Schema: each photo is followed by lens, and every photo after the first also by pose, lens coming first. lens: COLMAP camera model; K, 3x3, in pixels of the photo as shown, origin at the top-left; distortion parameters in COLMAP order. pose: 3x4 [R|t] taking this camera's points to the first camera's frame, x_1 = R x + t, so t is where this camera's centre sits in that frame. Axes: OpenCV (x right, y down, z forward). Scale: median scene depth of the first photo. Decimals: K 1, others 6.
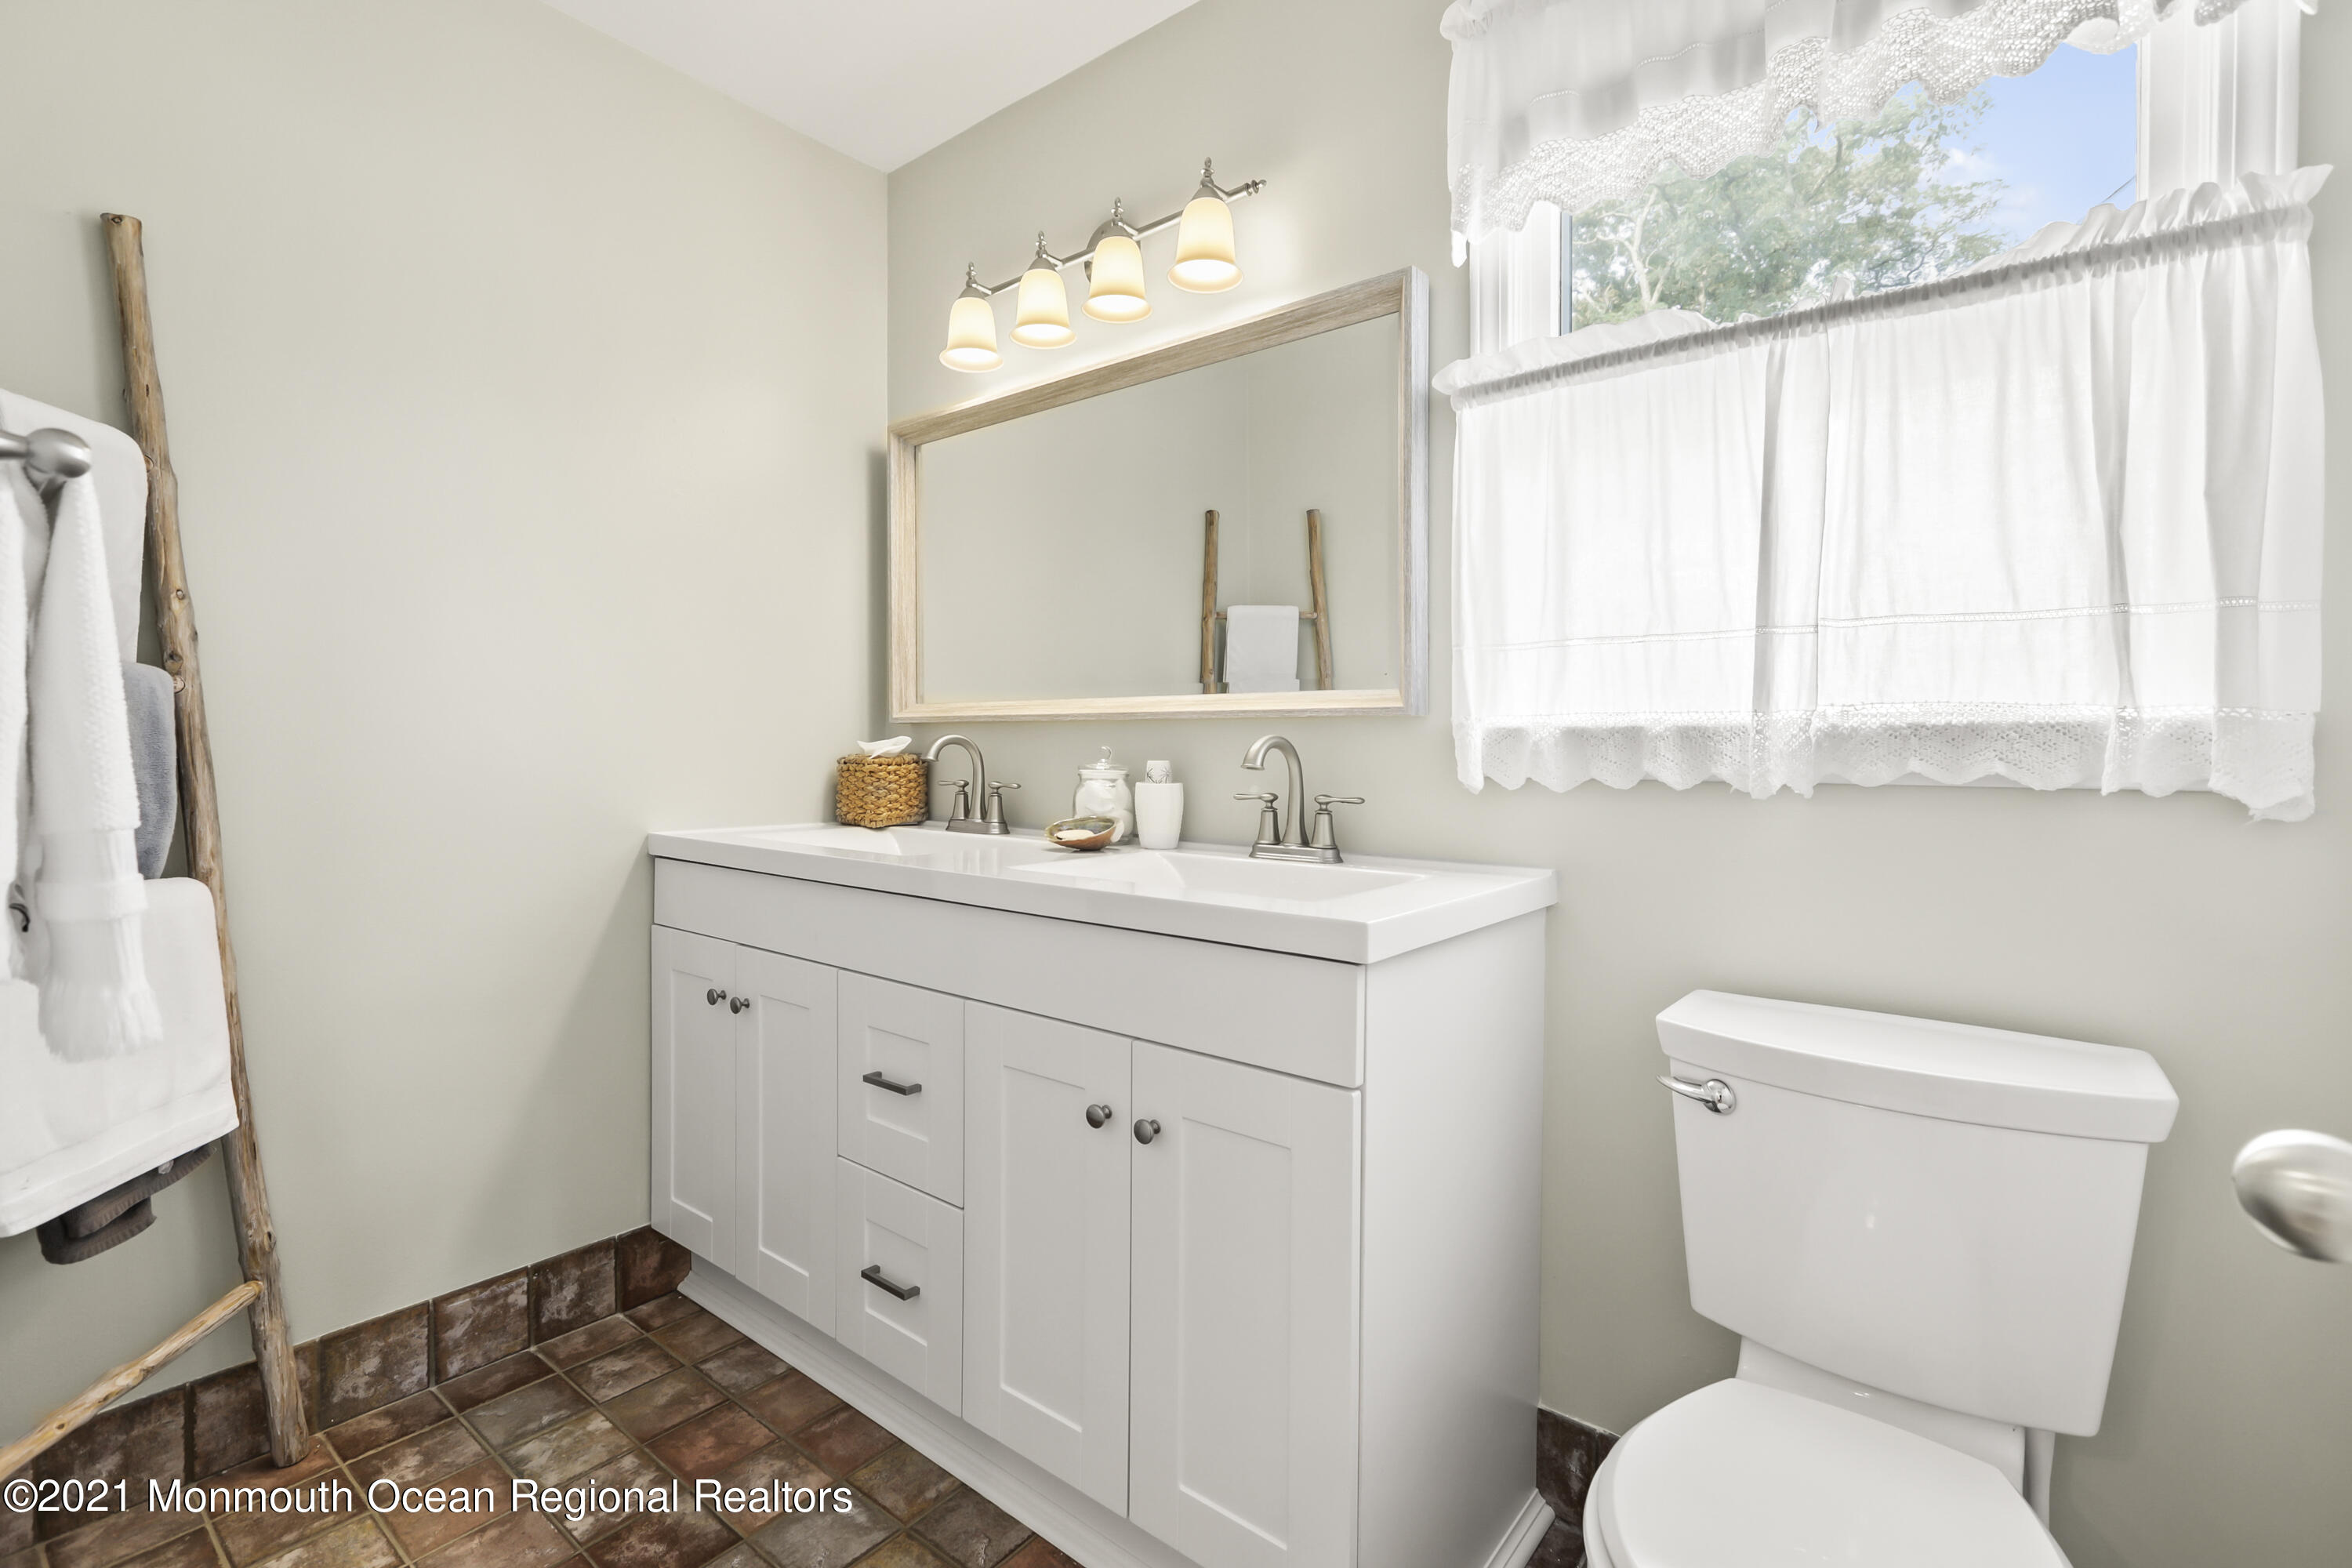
lens RADIAL K [[1063.3, 0, 1176.0], [0, 1063.3, 763.5], [0, 0, 1]] dist [-0.000839, 0.001569]
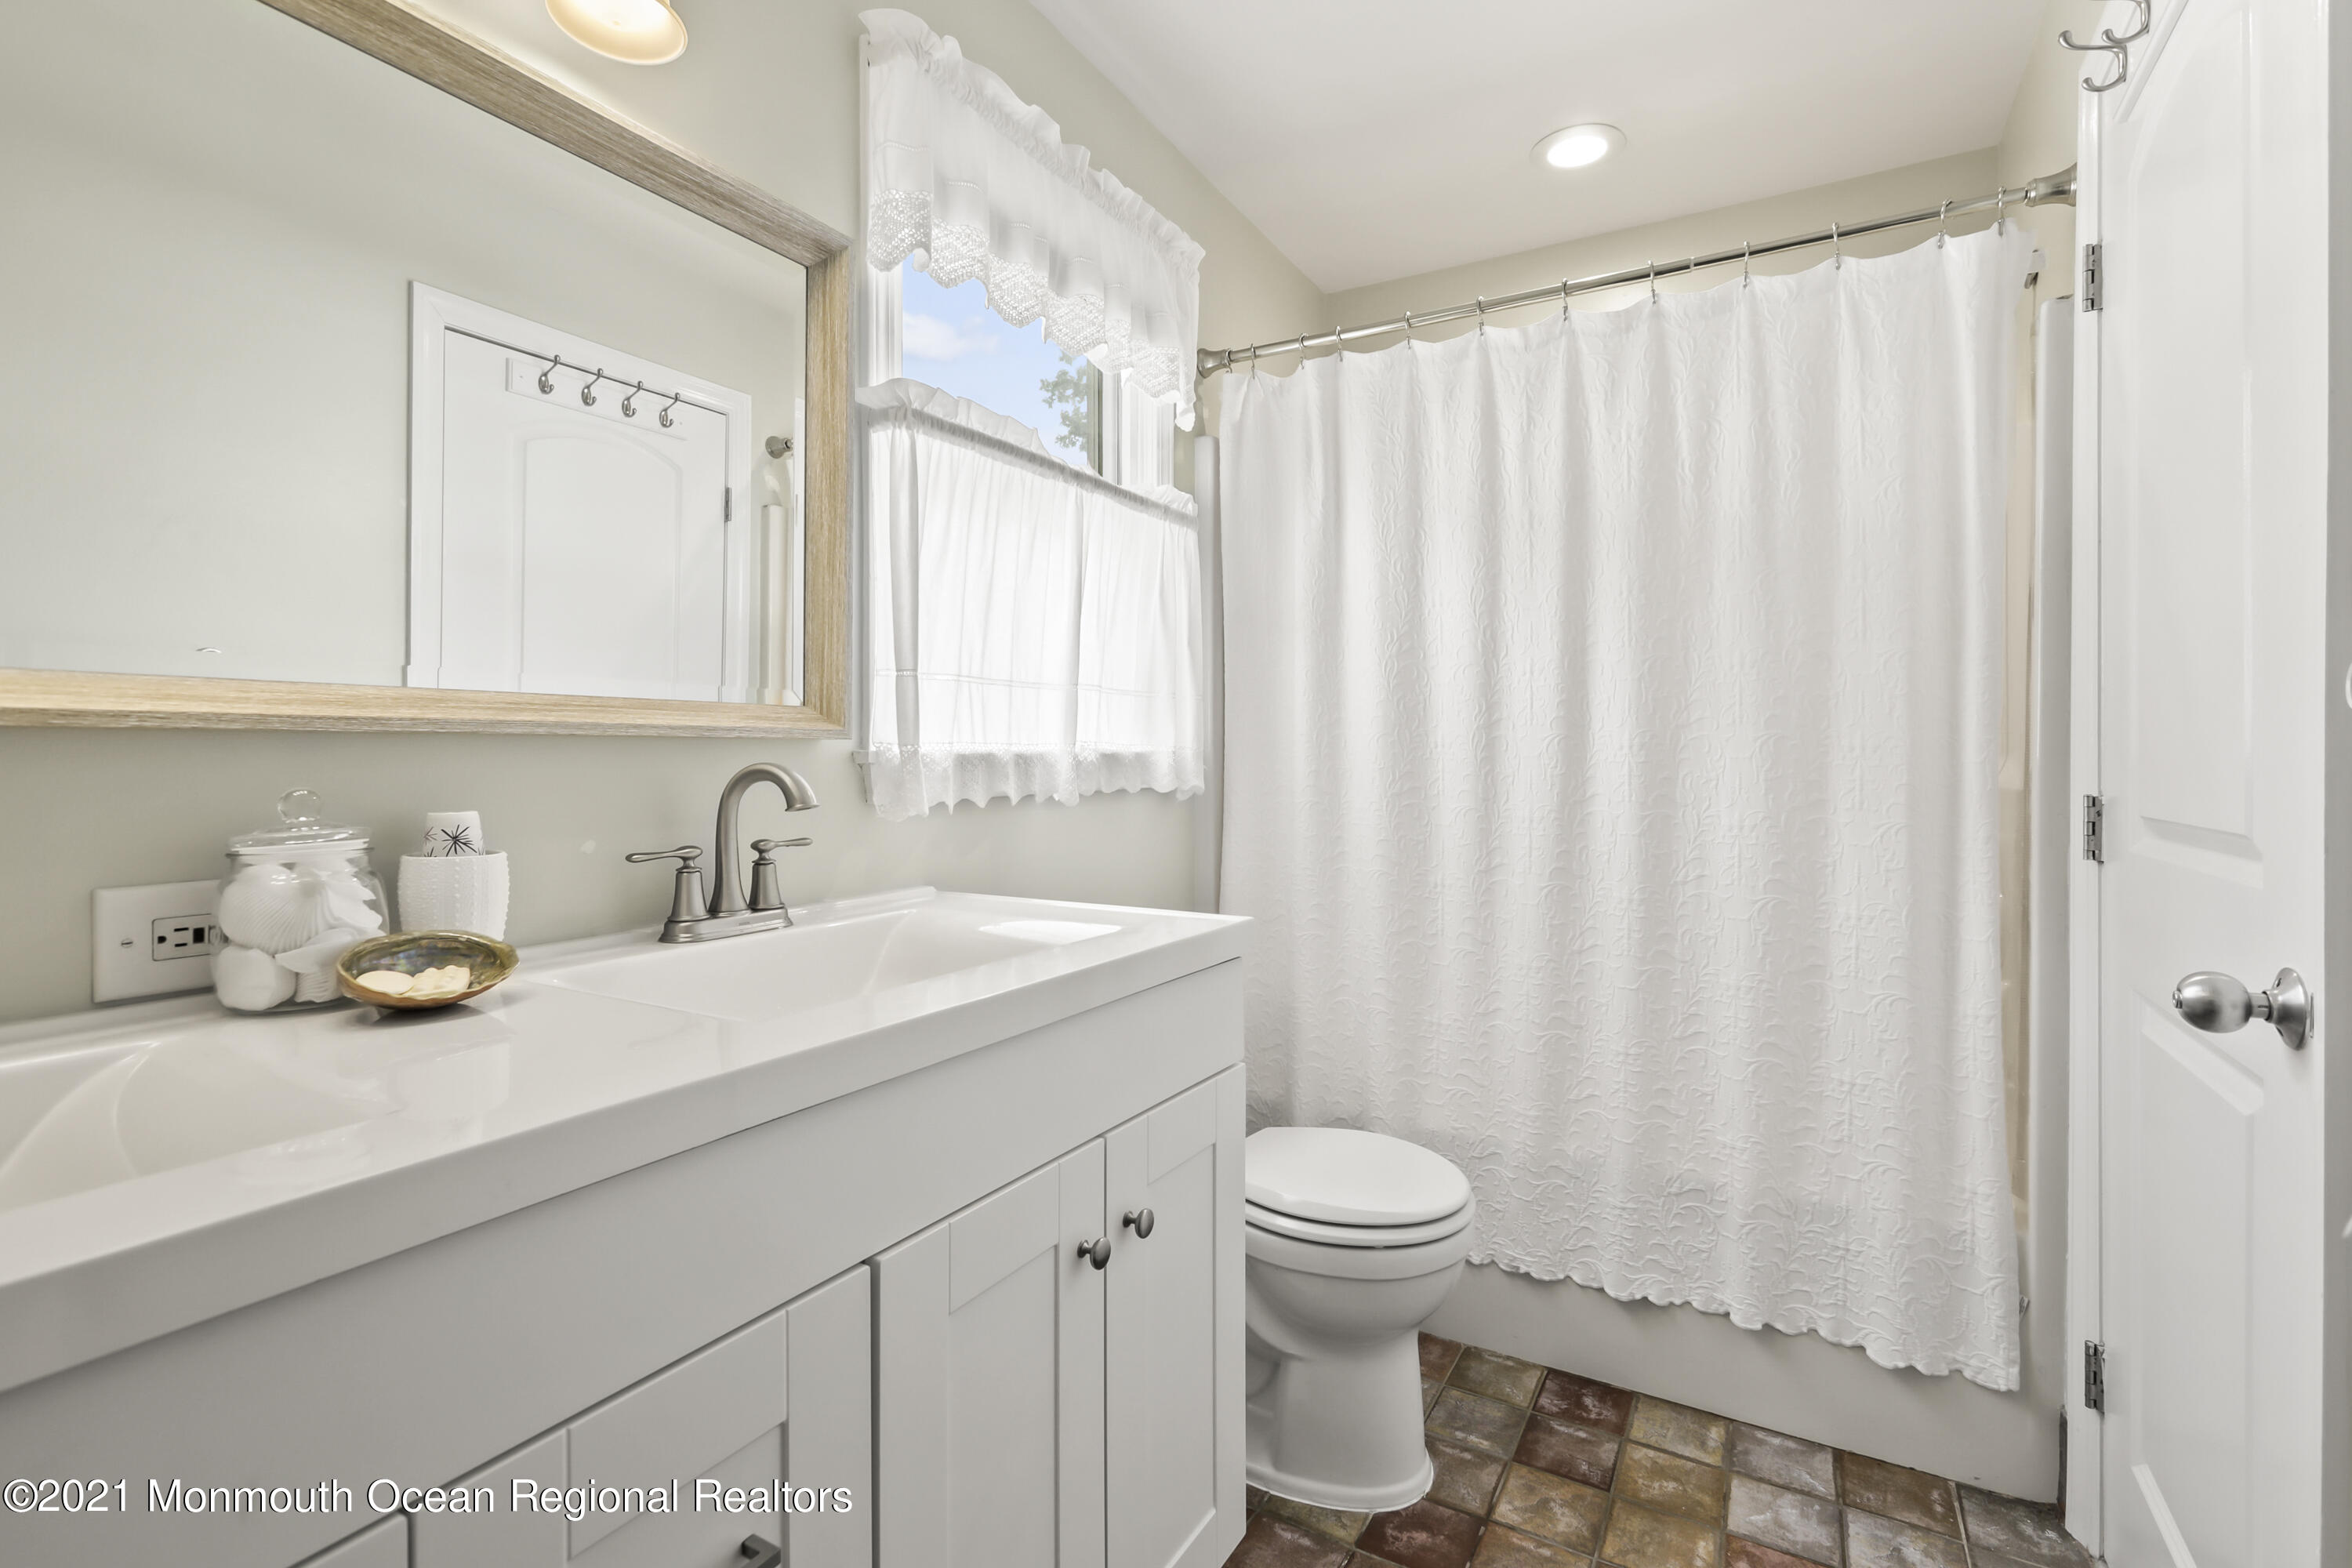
lens RADIAL K [[1063.3, 0, 1176.0], [0, 1063.3, 763.5], [0, 0, 1]] dist [-0.000839, 0.001569]
pose [[-0.145902, 0.001435, 0.989298, -0.778814], [0.029508, 0.999560, 0.002902, -0.021258], [-0.988859, 0.029616, -0.145881, 0.962116]]
